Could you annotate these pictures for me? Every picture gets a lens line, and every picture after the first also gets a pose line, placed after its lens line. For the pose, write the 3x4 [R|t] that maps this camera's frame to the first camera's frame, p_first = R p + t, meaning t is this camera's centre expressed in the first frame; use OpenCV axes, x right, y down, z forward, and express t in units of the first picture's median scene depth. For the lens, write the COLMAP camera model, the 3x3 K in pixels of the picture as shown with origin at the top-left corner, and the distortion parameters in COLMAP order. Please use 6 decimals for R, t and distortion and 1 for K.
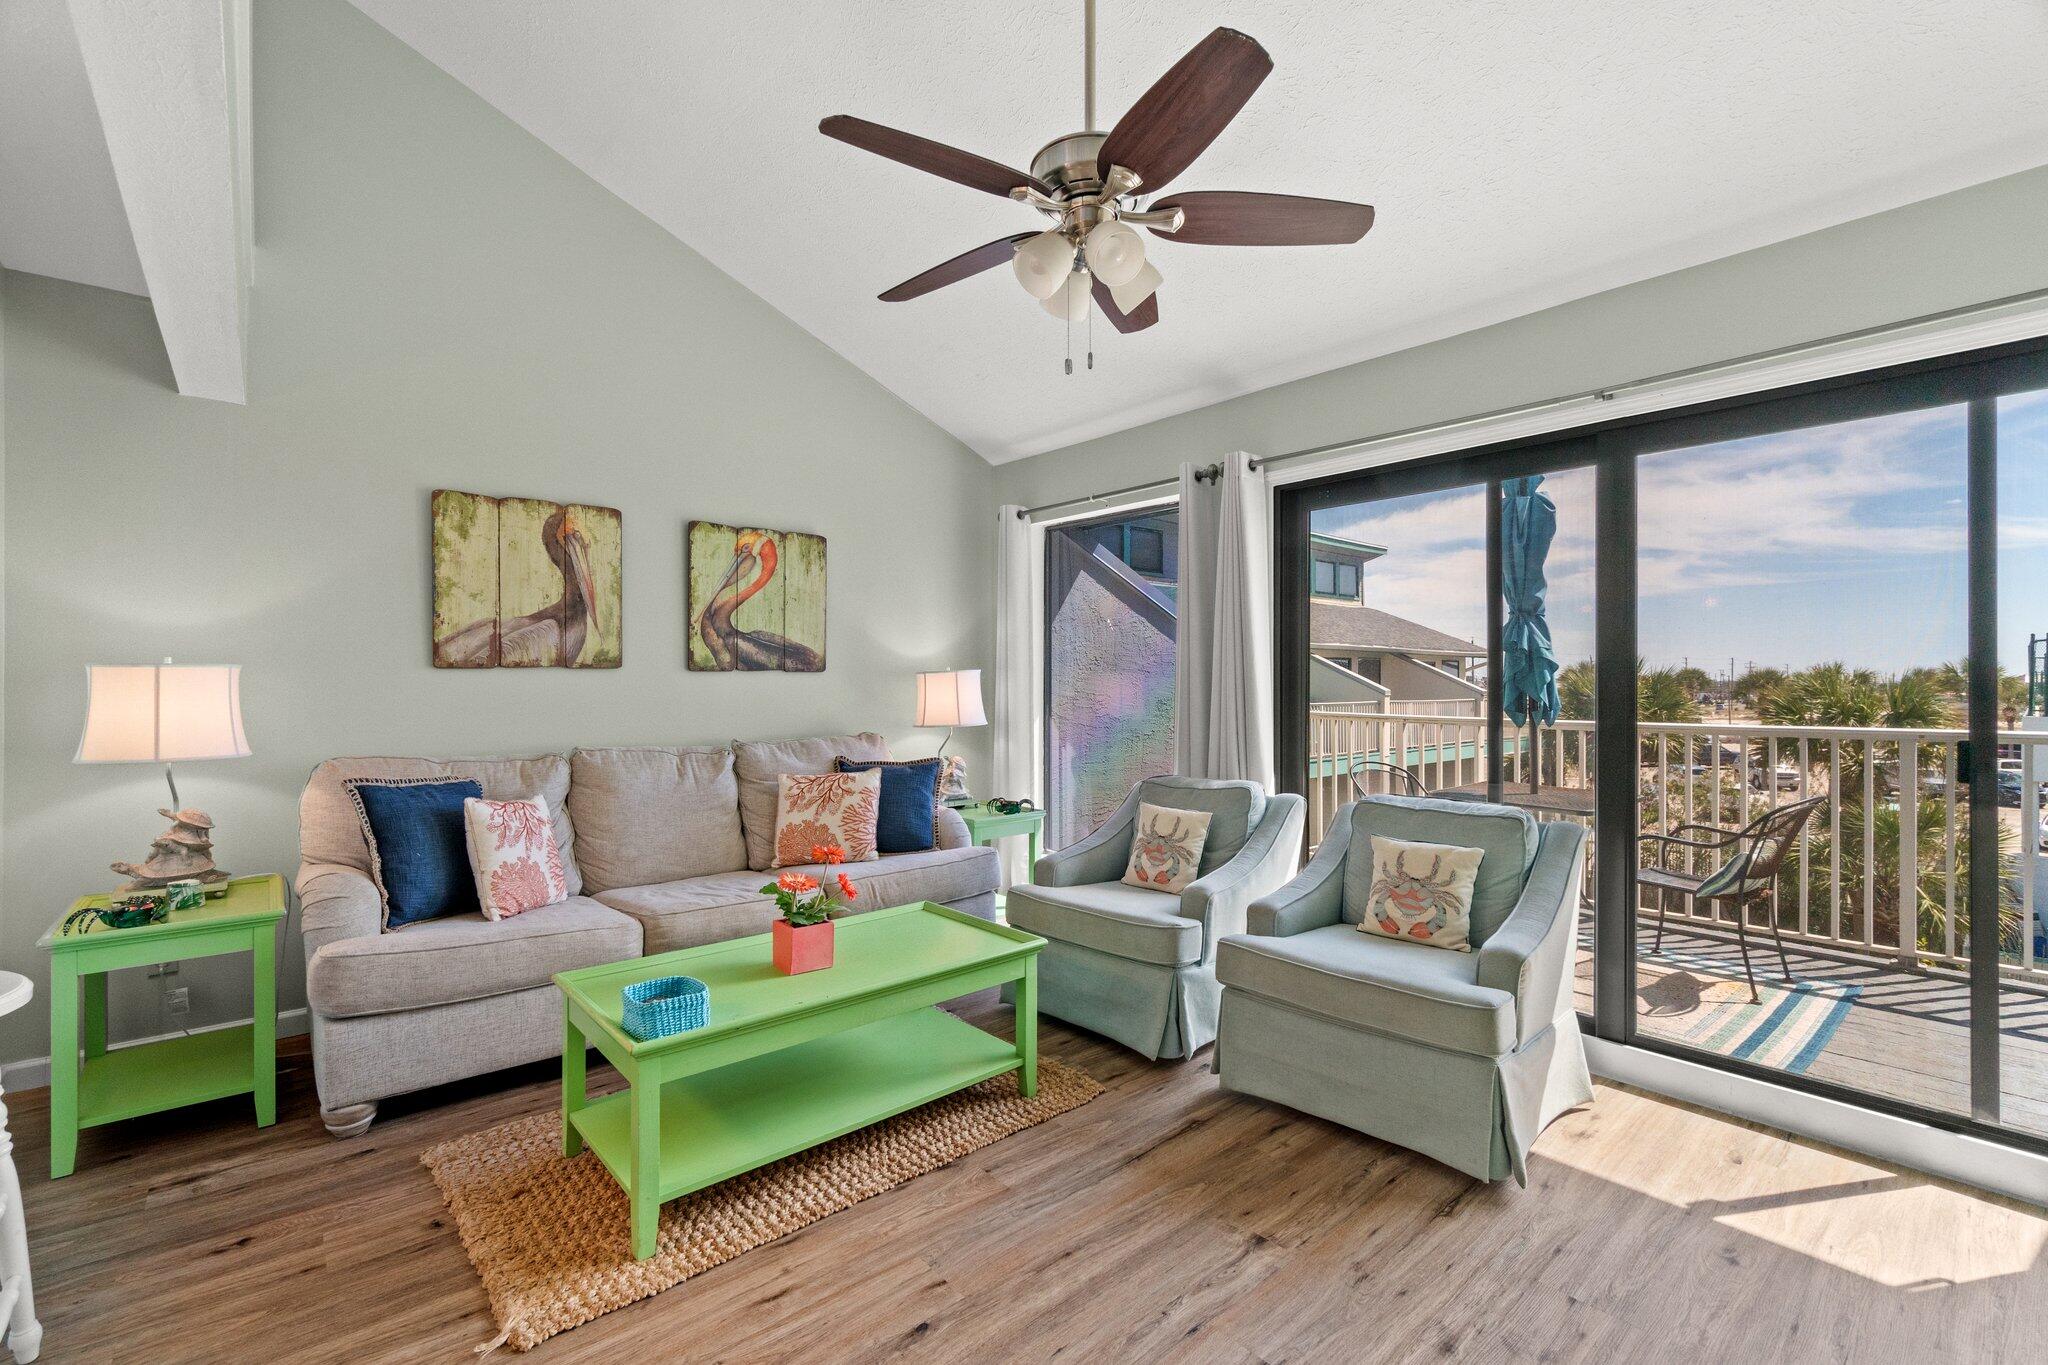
lens RADIAL K [[882.1, 0, 1026.6], [0, 882.1, 684.1], [0, 0, 1]] dist [-0.006142, 0.000398]
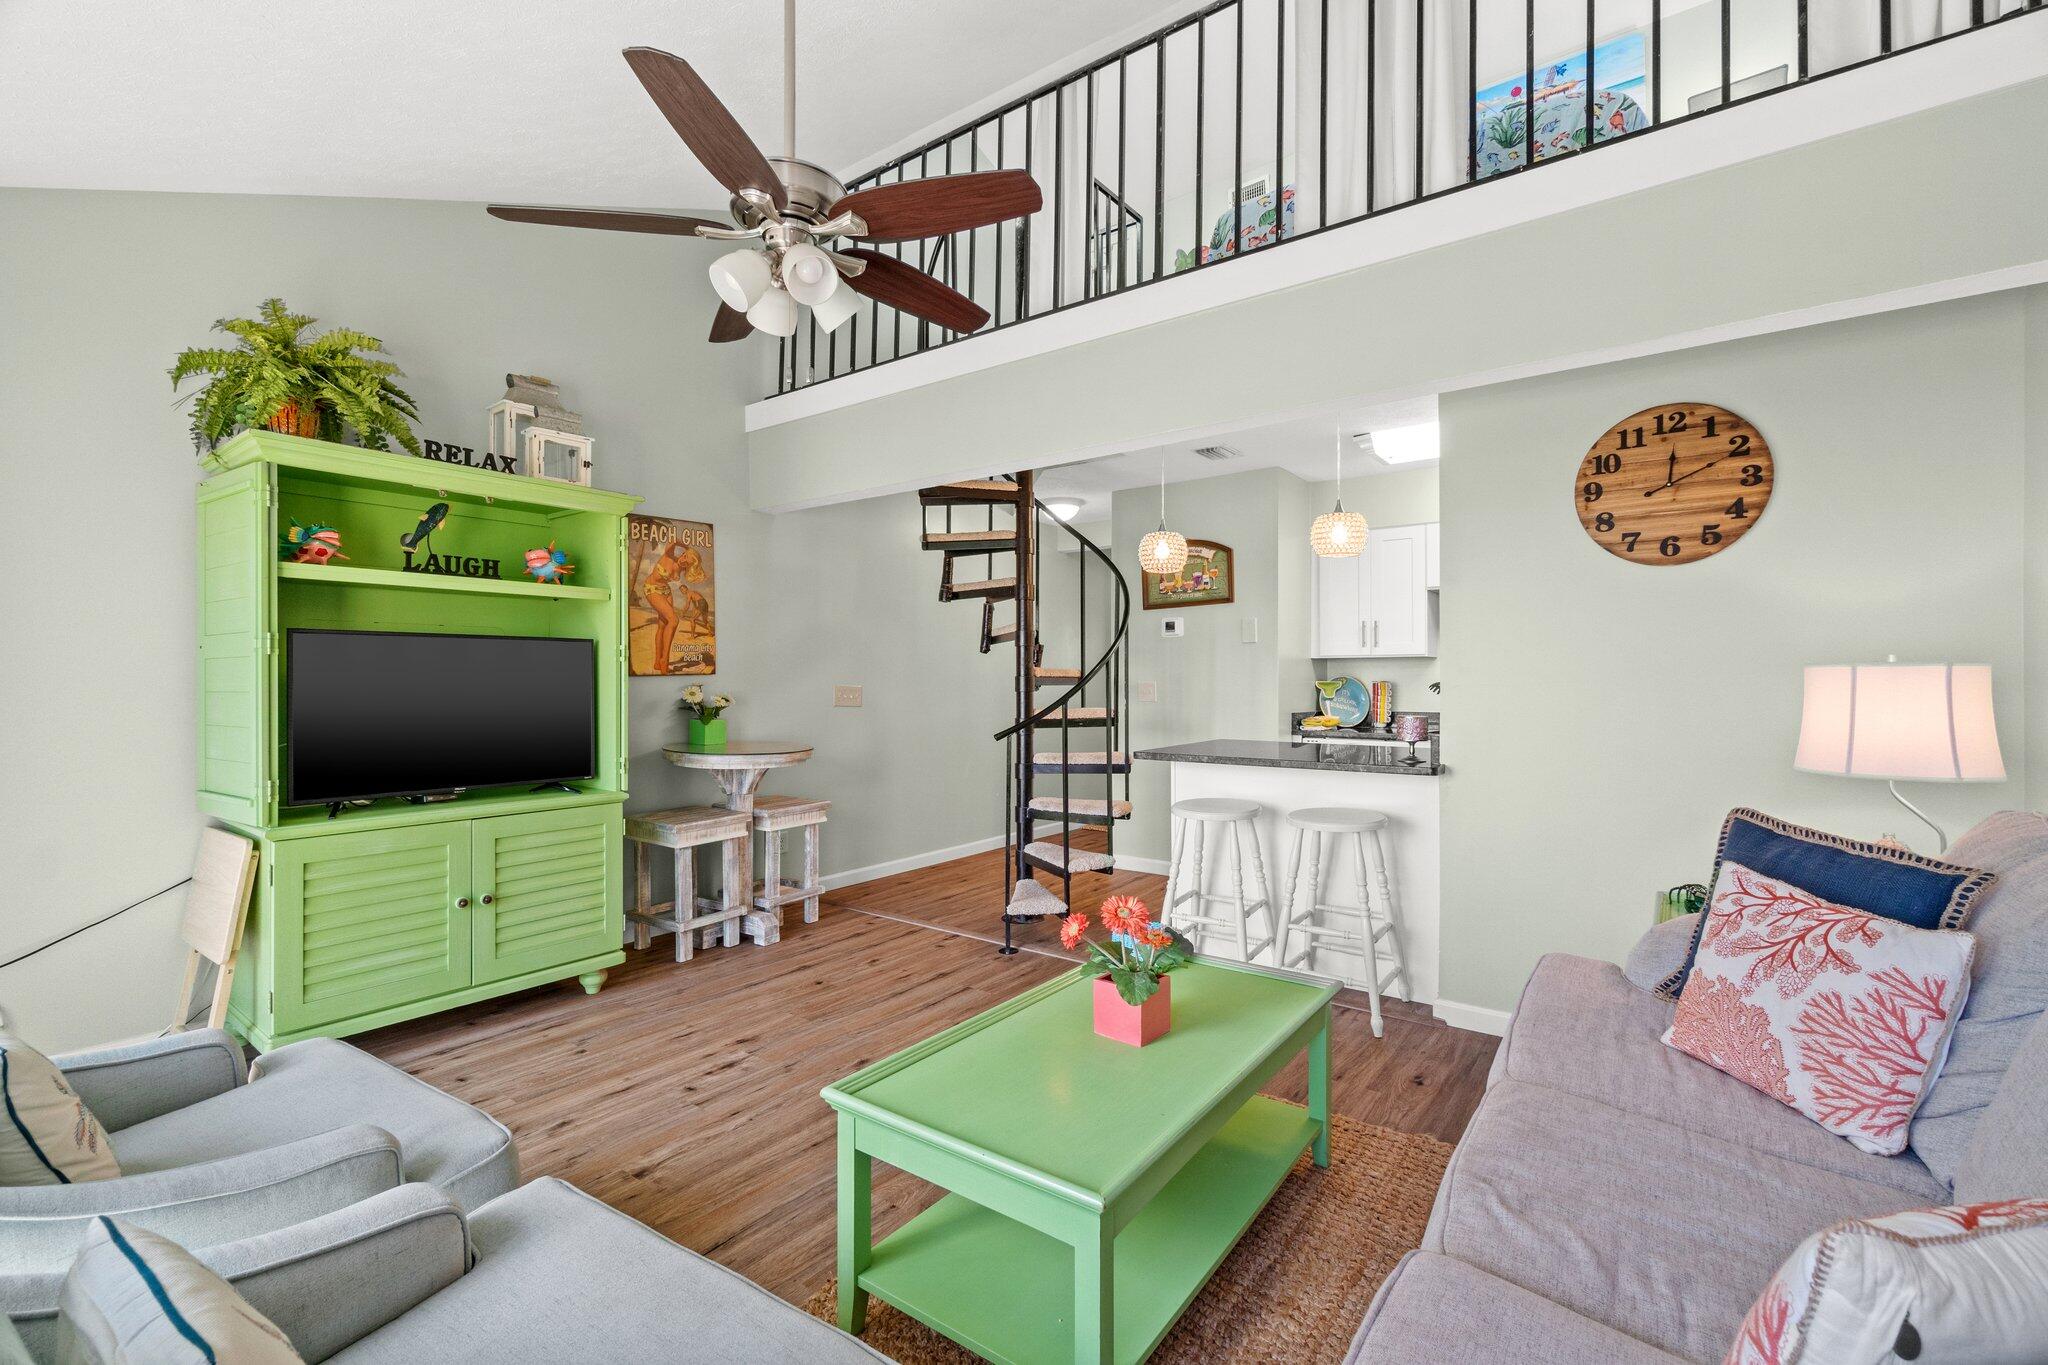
lens RADIAL K [[882.1, 0, 1026.6], [0, 882.1, 684.1], [0, 0, 1]] dist [-0.006142, 0.000398]
pose [[-0.976682, -0.001222, -0.214688, 0.011869], [-0.001907, 0.999994, 0.002983, -0.002400], [0.214683, 0.003322, -0.976678, 1.181421]]
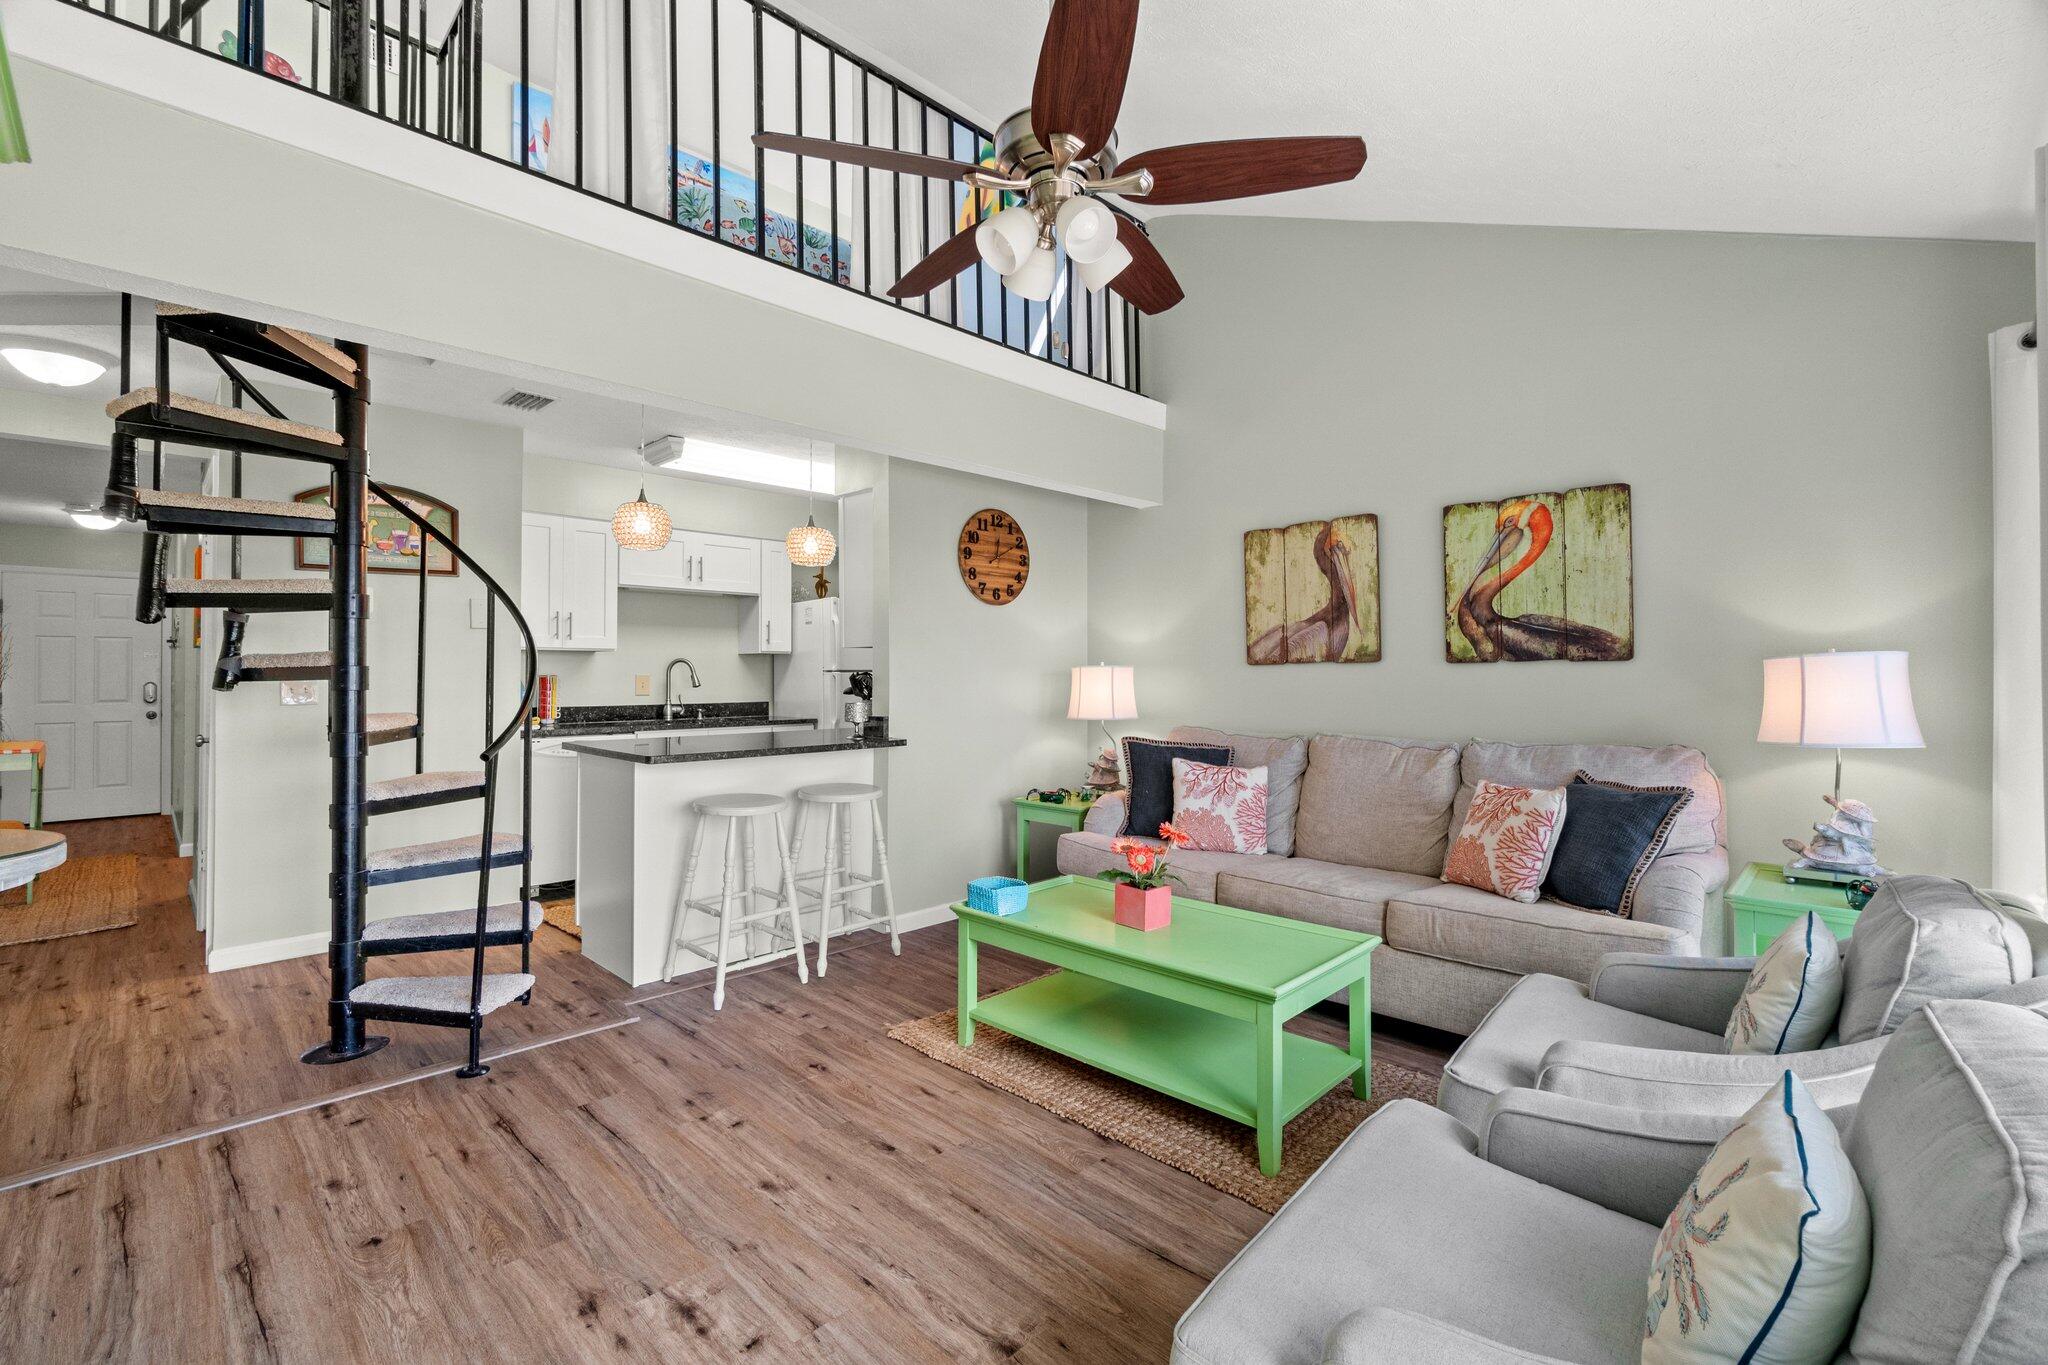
lens RADIAL K [[891.4, 0, 1027.8], [0, 891.4, 664.4], [0, 0, 1]] dist [0.000550, 0.000095]
pose [[0.078376, -0.015801, -0.996799, 0.591931], [-0.000498, 0.999874, -0.015889, 0.002422], [0.996924, 0.001741, 0.078358, 0.508161]]
